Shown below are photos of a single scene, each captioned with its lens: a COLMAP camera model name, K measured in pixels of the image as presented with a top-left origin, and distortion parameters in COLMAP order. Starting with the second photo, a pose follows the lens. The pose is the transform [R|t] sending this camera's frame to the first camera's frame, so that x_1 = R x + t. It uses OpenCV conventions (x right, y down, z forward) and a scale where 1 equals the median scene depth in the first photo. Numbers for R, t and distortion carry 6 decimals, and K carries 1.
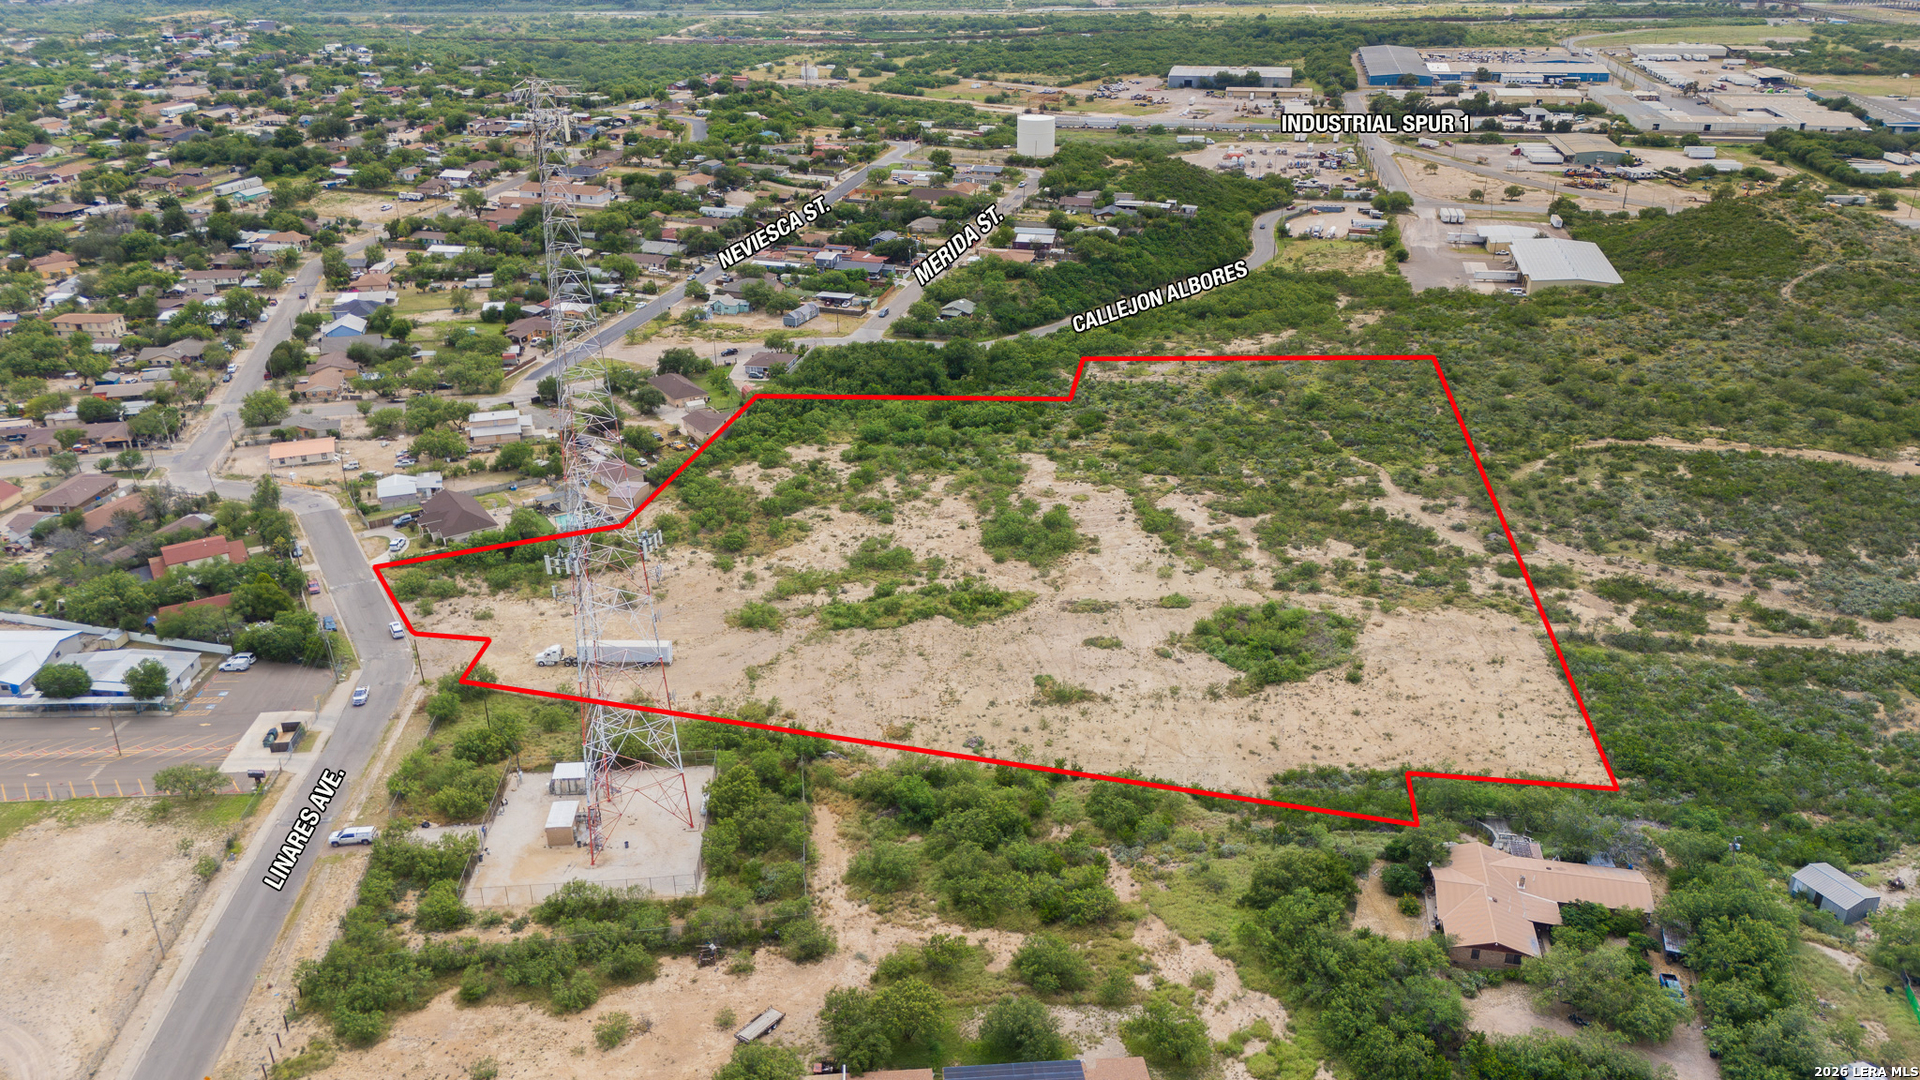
lens RADIAL K [[1407.0, 0, 941.3], [0, 1407.0, 557.9], [0, 0, 1]] dist [0.057161, -0.023102]
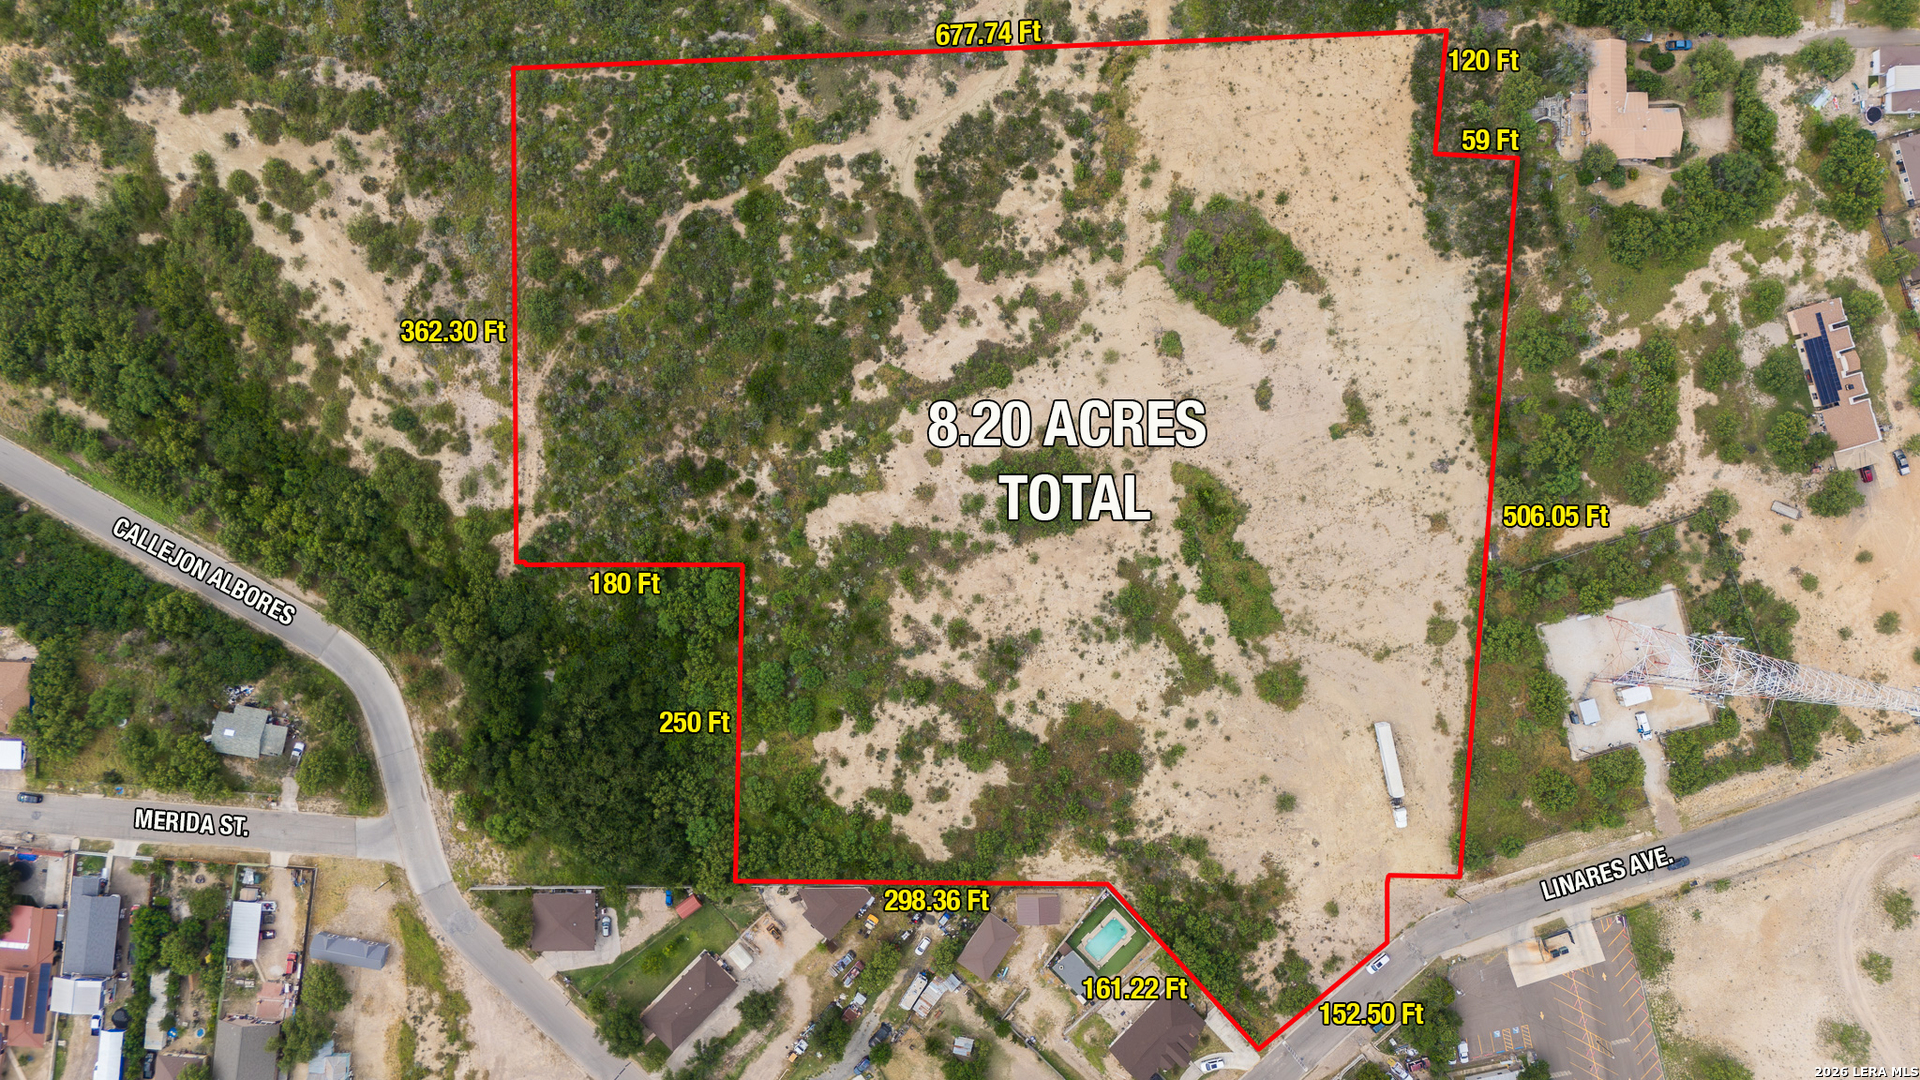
lens RADIAL K [[1555.4, 0, 950.4], [0, 1555.4, 553.1], [0, 0, 1]] dist [0.071890, -0.023656]
pose [[-0.219622, -0.975547, -0.008636, 0.050670], [0.397791, -0.097630, 0.912267, -1.262655], [-0.890802, 0.196918, 0.409505, 0.689778]]
